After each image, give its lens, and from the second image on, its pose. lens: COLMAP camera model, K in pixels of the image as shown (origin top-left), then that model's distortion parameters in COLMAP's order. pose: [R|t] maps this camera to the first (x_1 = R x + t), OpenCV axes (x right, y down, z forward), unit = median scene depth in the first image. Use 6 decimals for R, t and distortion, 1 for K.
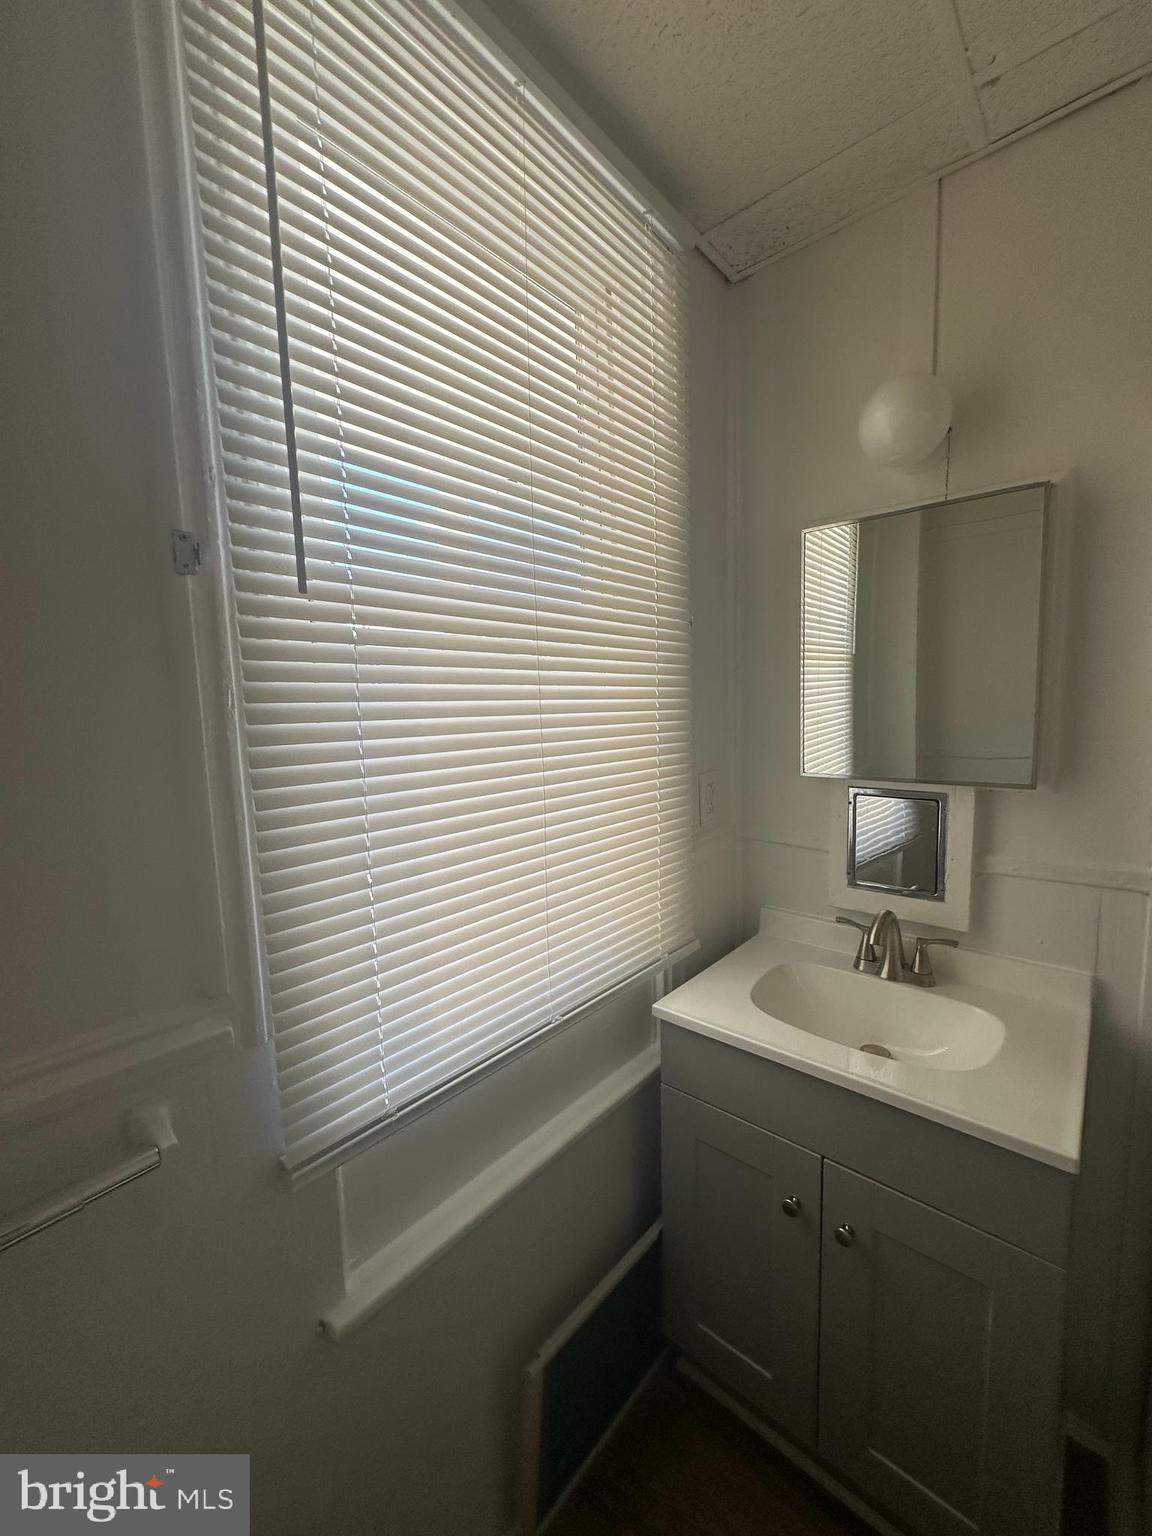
lens RADIAL K [[614.9, 0, 580.1], [0, 614.9, 768.7], [0, 0, 1]] dist [0.002165, 0.000437]
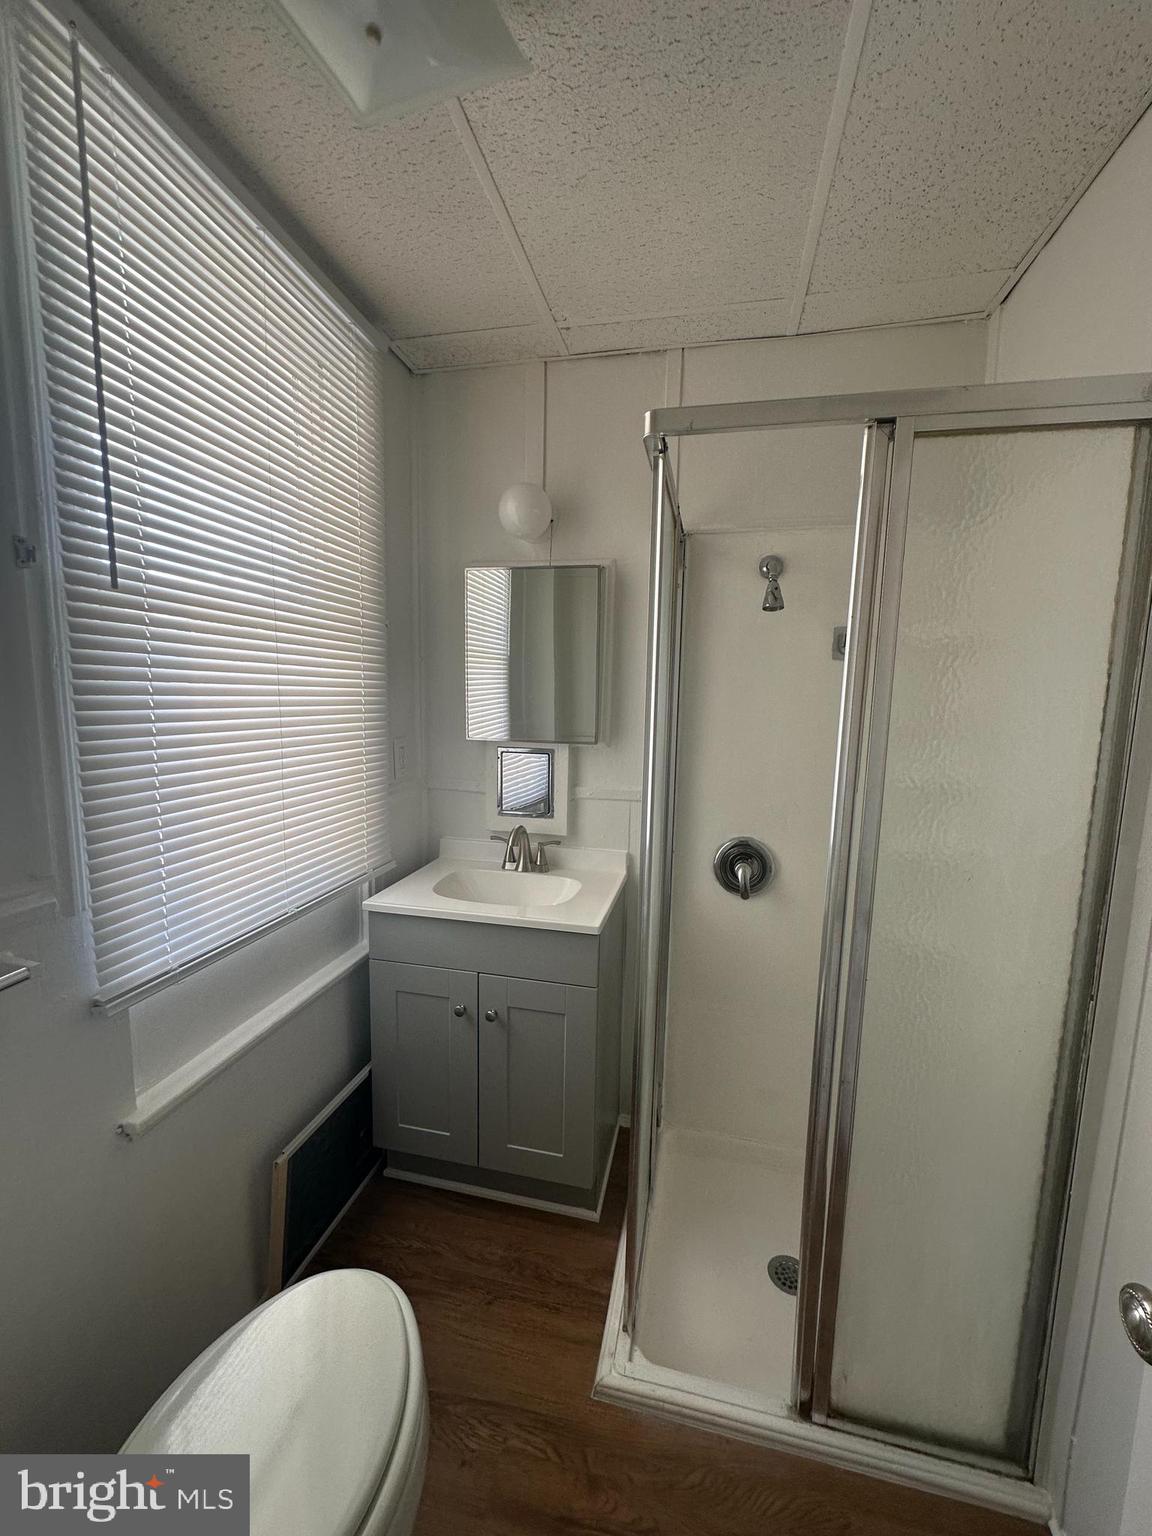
lens RADIAL K [[611.1, 0, 576.2], [0, 611.1, 766.6], [0, 0, 1]] dist [-0.010896, 0.000457]
pose [[0.879130, -0.013829, 0.476382, -0.110024], [0.008911, 0.999881, 0.012581, 0.068487], [-0.476499, -0.006816, 0.879149, -0.432170]]
